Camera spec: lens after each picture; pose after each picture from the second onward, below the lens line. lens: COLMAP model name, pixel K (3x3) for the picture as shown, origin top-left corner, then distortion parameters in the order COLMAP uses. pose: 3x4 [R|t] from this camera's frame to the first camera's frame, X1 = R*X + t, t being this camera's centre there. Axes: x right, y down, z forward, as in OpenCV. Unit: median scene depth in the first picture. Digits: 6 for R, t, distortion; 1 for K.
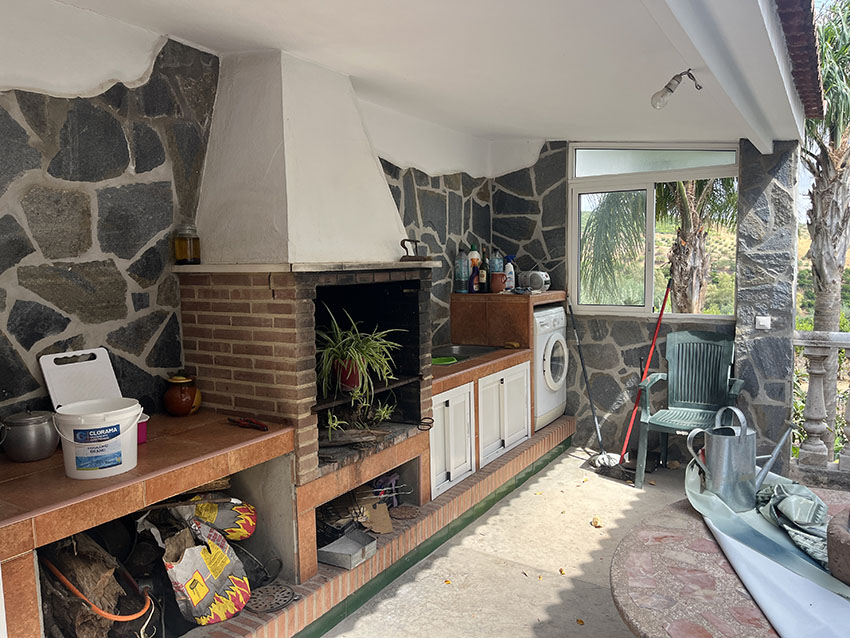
lens RADIAL K [[644.0, 0, 430.4], [0, 644.0, 310.8], [0, 0, 1]] dist [0.028632, -0.050545]
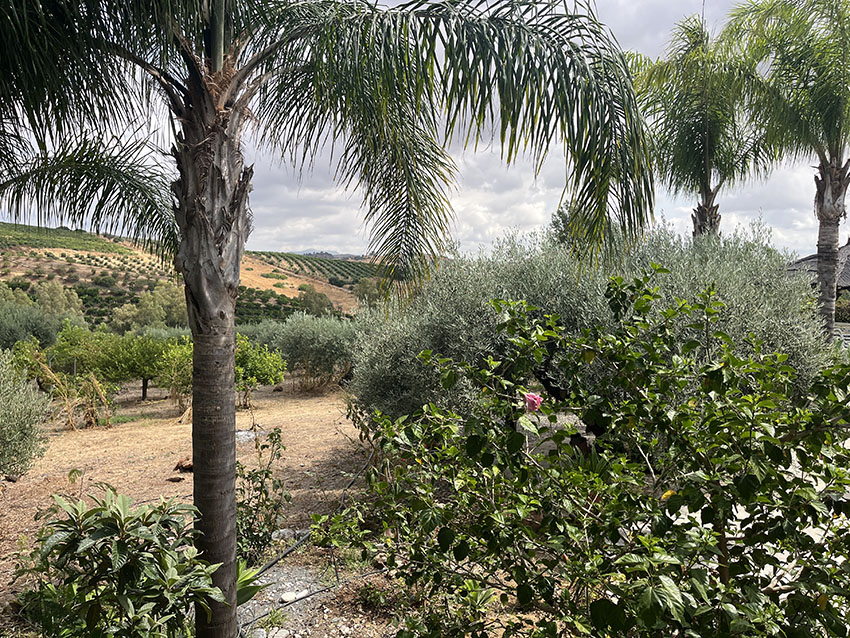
lens RADIAL K [[644.0, 0, 428.0], [0, 644.0, 314.4], [0, 0, 1]] dist [0.028632, -0.050545]
pose [[0.668640, -0.026924, 0.743099, 0.330977], [0.044941, 0.998981, -0.004243, -0.035028], [-0.742227, 0.036233, 0.669168, 0.498515]]
